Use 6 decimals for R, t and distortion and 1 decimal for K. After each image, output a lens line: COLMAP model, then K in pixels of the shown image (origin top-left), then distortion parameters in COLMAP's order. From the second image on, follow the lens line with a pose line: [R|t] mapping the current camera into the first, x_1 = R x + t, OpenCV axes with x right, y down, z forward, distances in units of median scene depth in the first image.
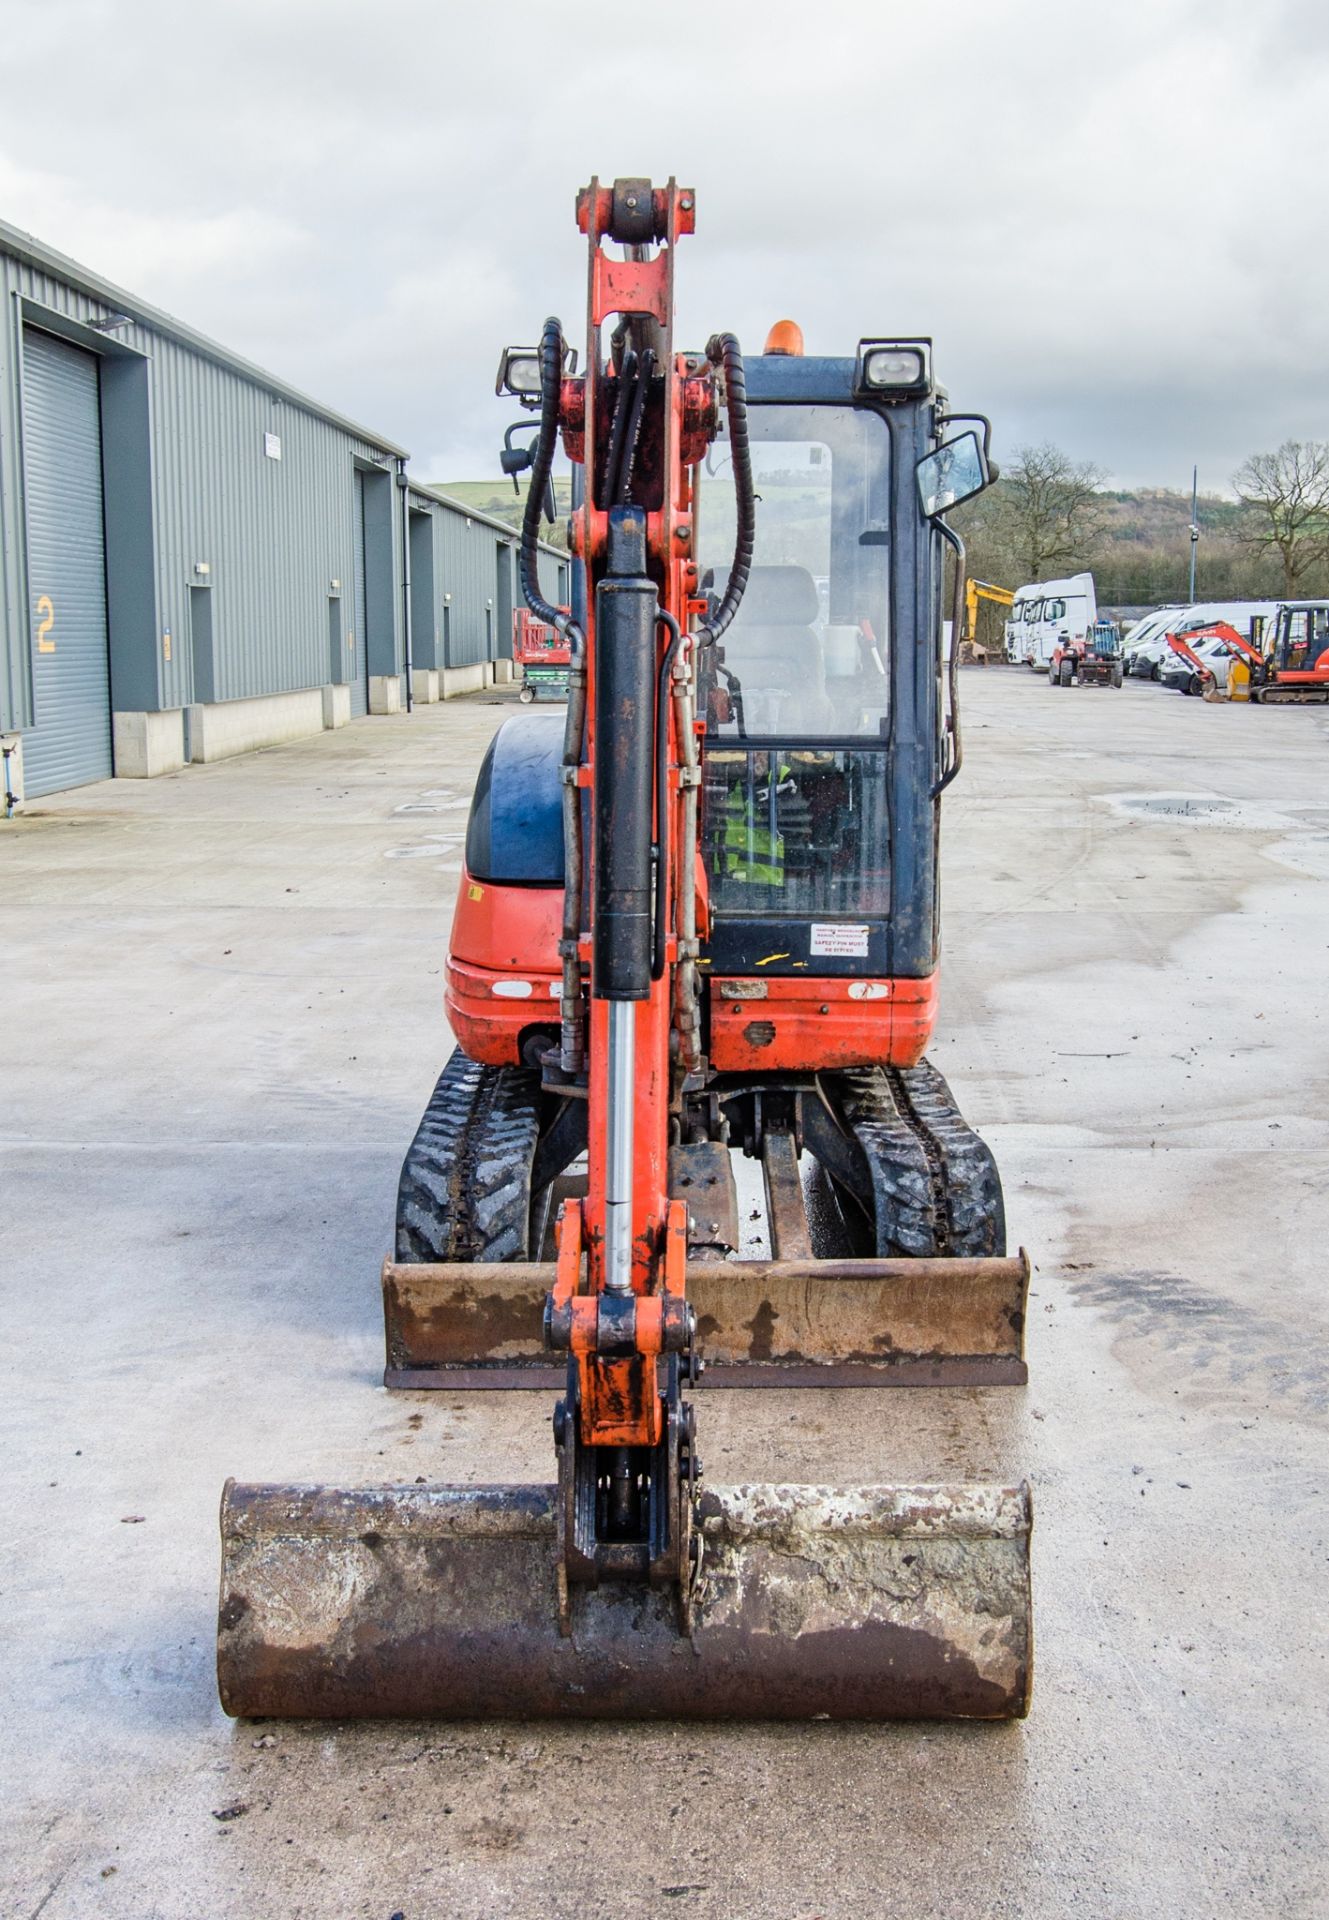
lens RADIAL K [[2044.3, 0, 677.5], [0, 2044.3, 875.1], [0, 0, 1]] dist [-0.013465, 0.022221]
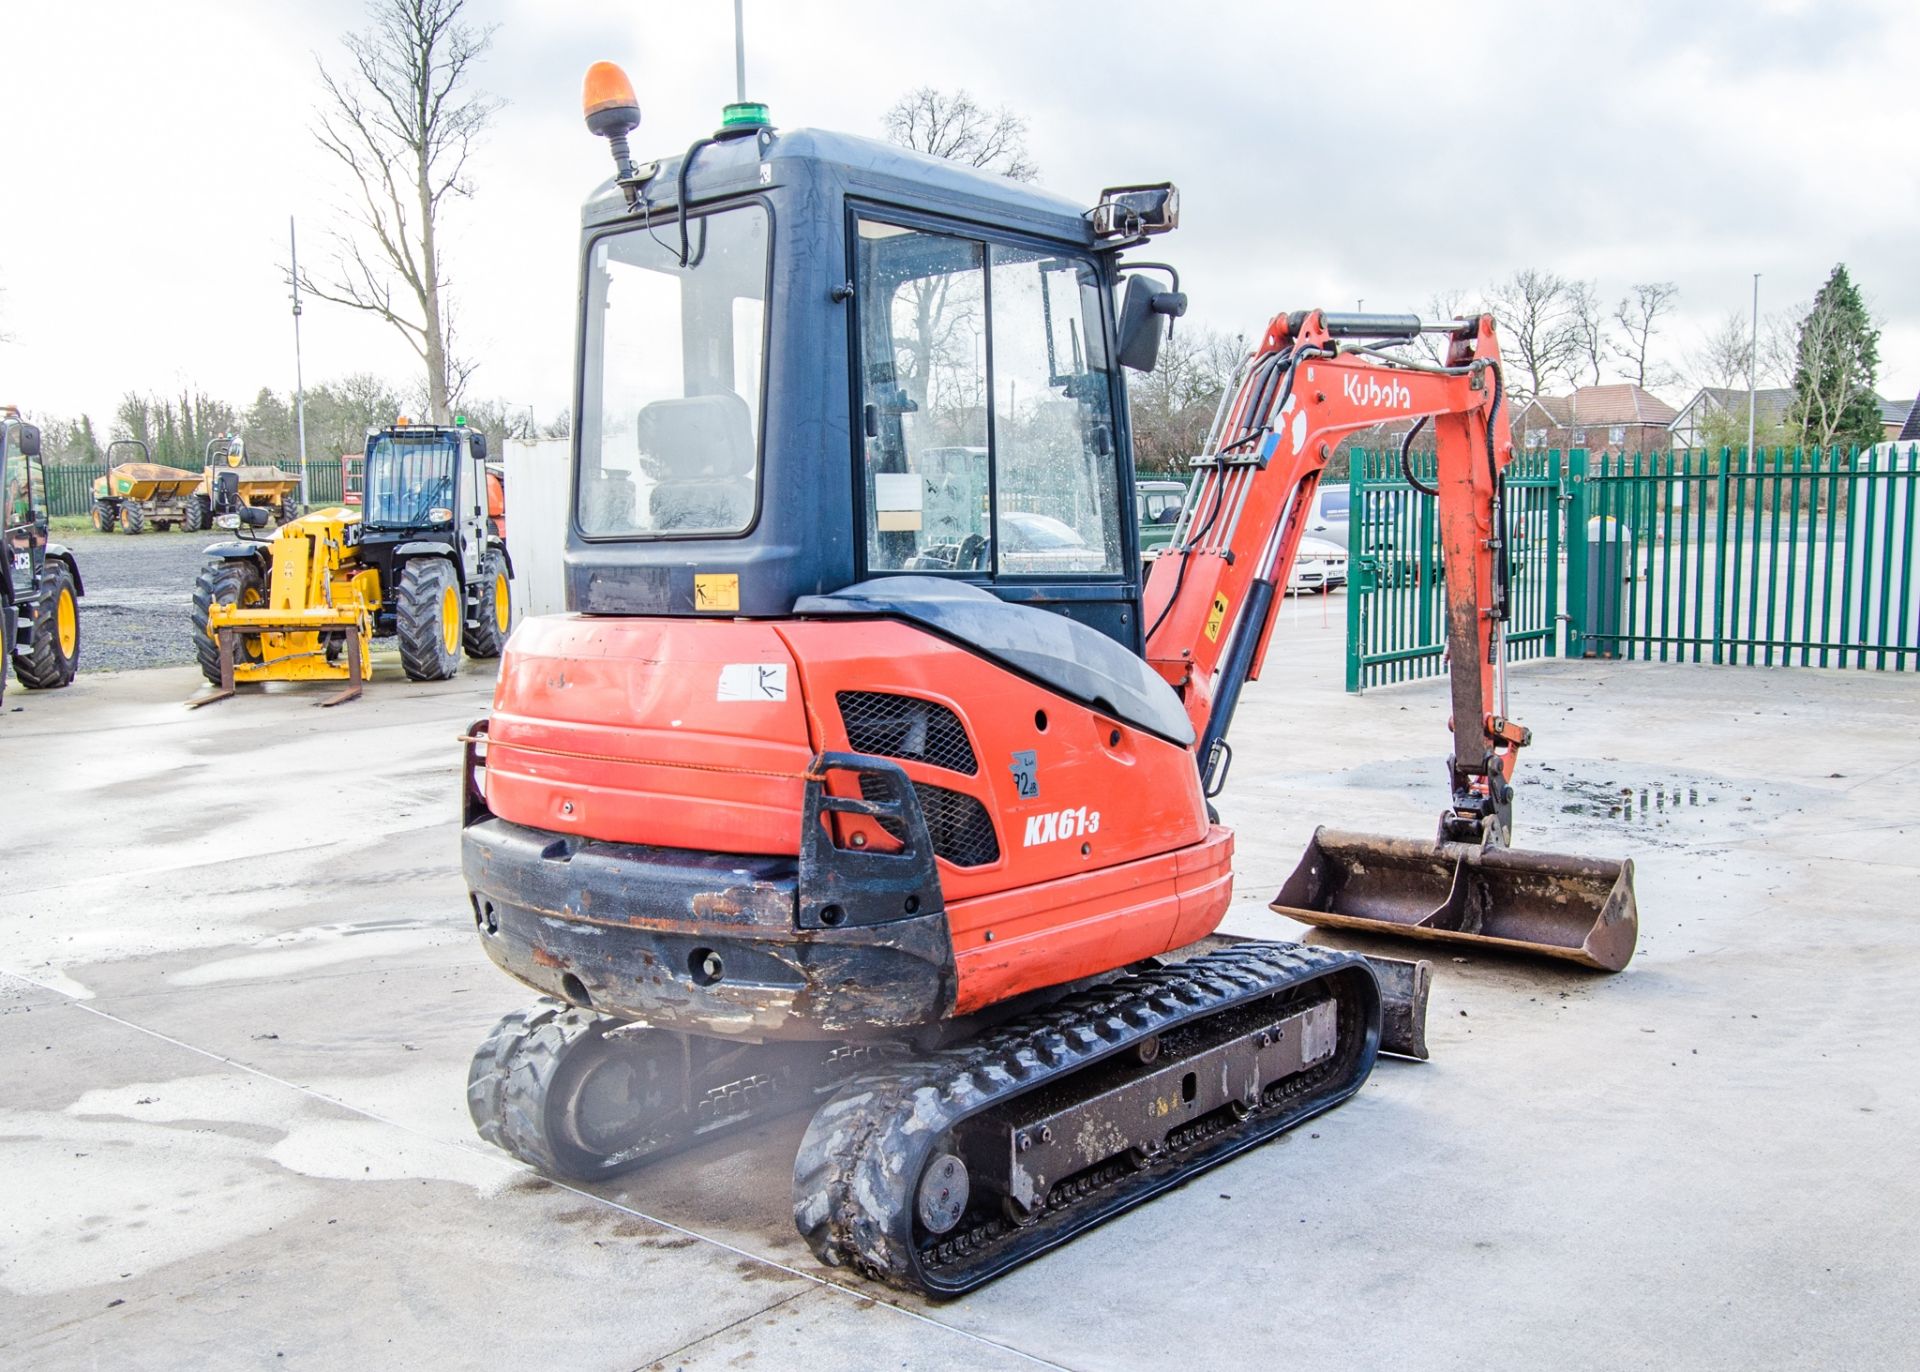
lens RADIAL K [[1864.7, 0, 954.7], [0, 1864.7, 721.5], [0, 0, 1]] dist [-0.008984, -0.007523]
pose [[-0.754236, -0.052123, 0.654531, -0.638154], [0.096878, 0.977100, 0.189445, -0.200759], [-0.649417, 0.206296, -0.731915, 1.889808]]
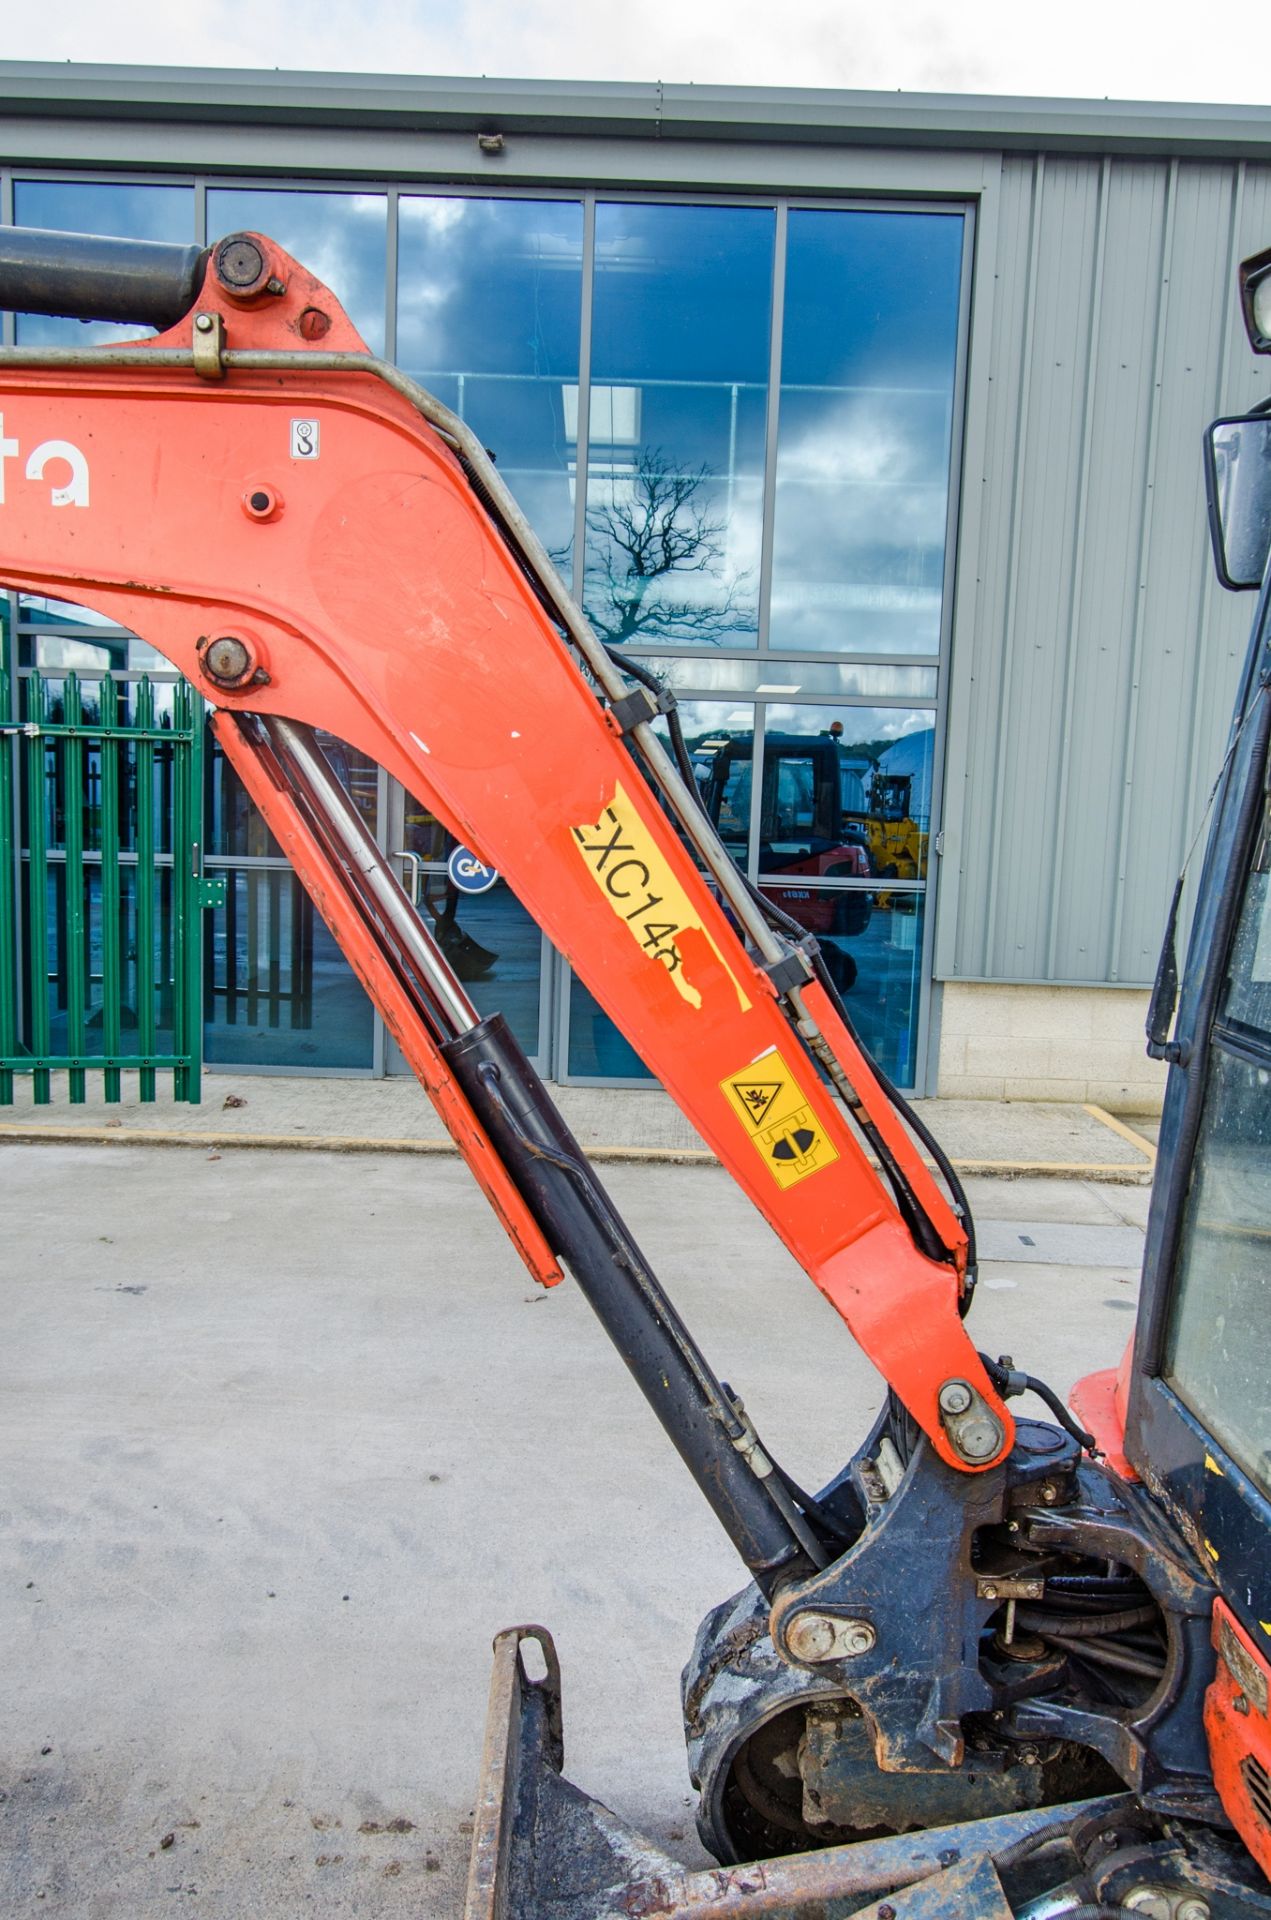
lens RADIAL K [[1471.6, 0, 630.9], [0, 1471.6, 981.4], [0, 0, 1]] dist [-0.016867, 0.021436]
pose [[0.015722, 0.121539, -0.992462, 0.332700], [-0.154497, 0.980959, 0.117683, -0.103210], [0.987868, 0.151482, 0.034200, 0.916205]]
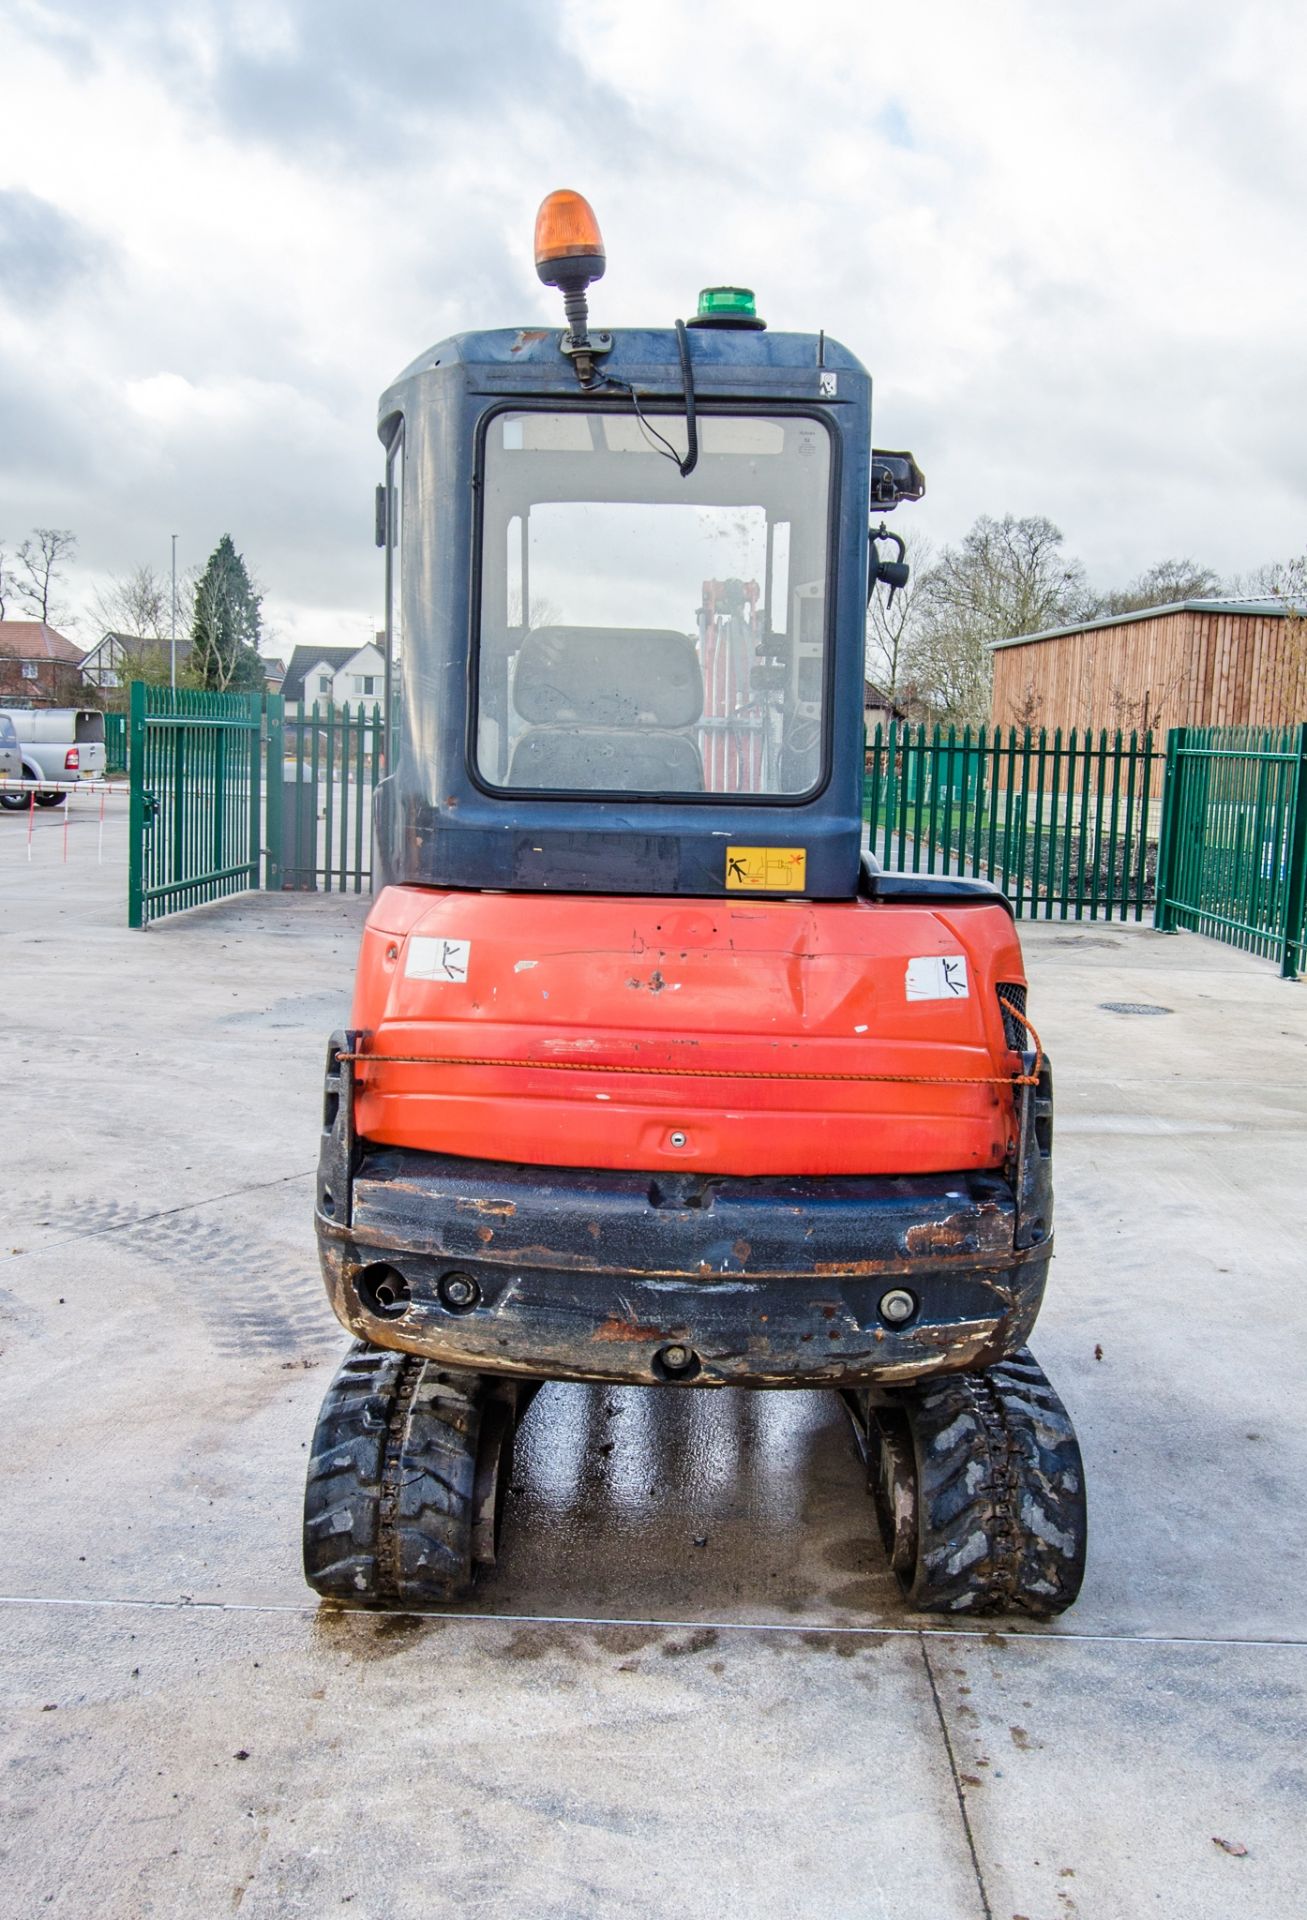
lens RADIAL K [[1726.7, 0, 683.7], [0, 1726.7, 982.9], [0, 0, 1]] dist [-0.008369, 0.000304]
pose [[-0.999514, -0.030036, -0.008360, 0.022371], [-0.031165, 0.970221, 0.240208, -0.223897], [0.000896, 0.240352, -0.970685, 1.982649]]
